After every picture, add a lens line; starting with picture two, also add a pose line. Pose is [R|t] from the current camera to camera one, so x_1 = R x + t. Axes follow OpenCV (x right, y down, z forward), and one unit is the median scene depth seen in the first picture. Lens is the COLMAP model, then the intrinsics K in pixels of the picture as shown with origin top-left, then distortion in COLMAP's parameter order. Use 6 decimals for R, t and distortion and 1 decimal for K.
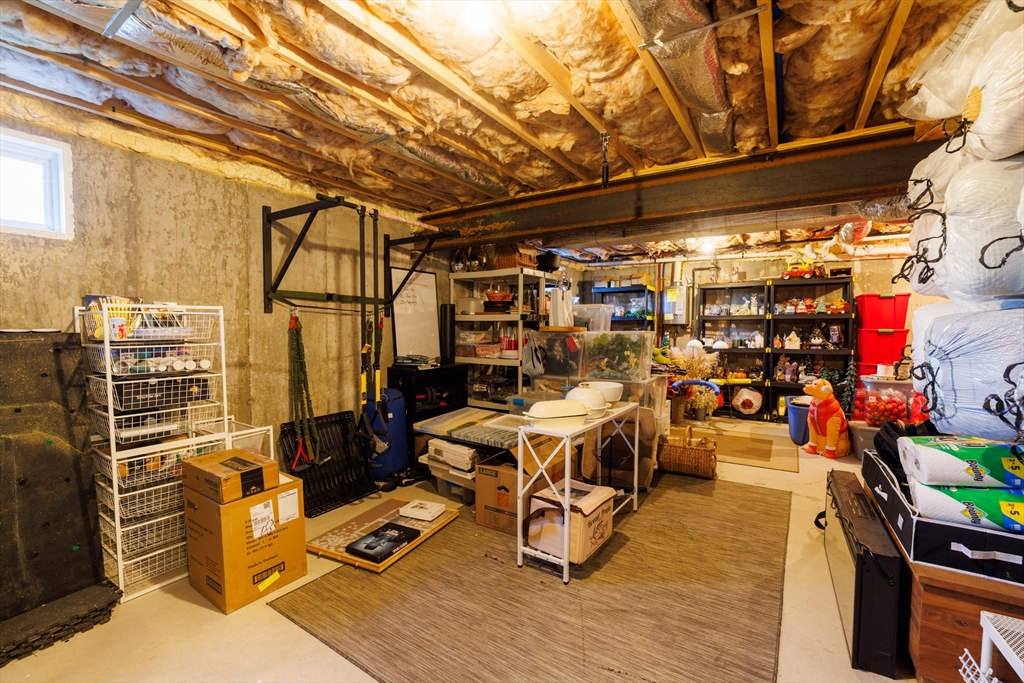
lens RADIAL K [[438.7, 0, 510.0], [0, 438.7, 344.5], [0, 0, 1]] dist [-0.046452, 0.016170]
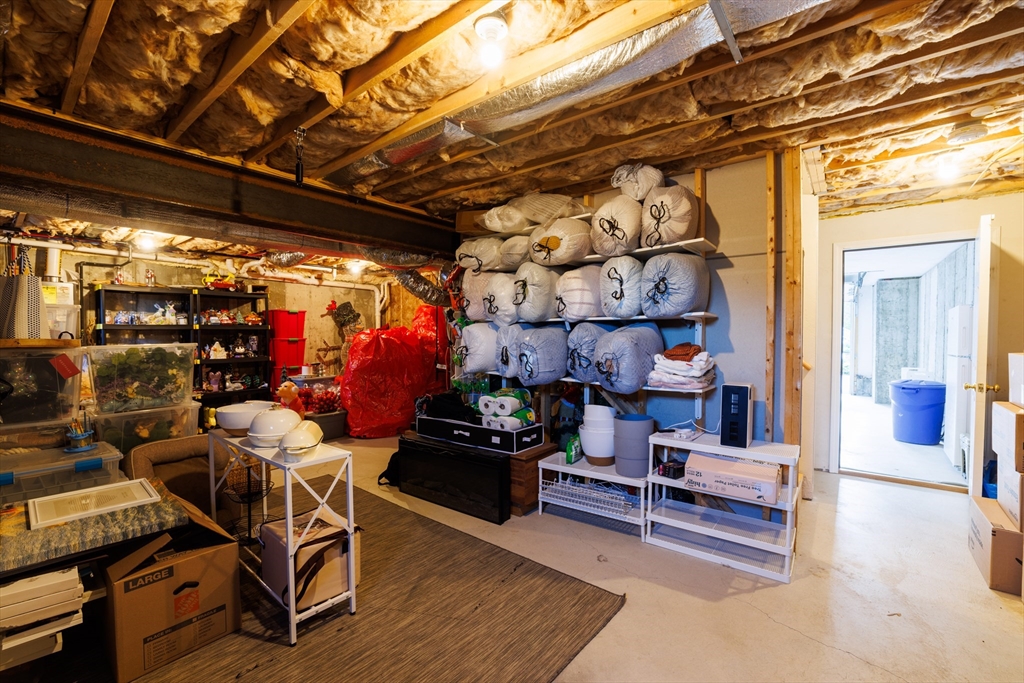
lens RADIAL K [[438.7, 0, 510.0], [0, 438.7, 344.5], [0, 0, 1]] dist [-0.046452, 0.016170]
pose [[0.095620, -0.022093, 0.995173, -0.316911], [0.045176, 0.998820, 0.017833, -0.011427], [-0.994392, 0.043252, 0.096505, 0.234245]]
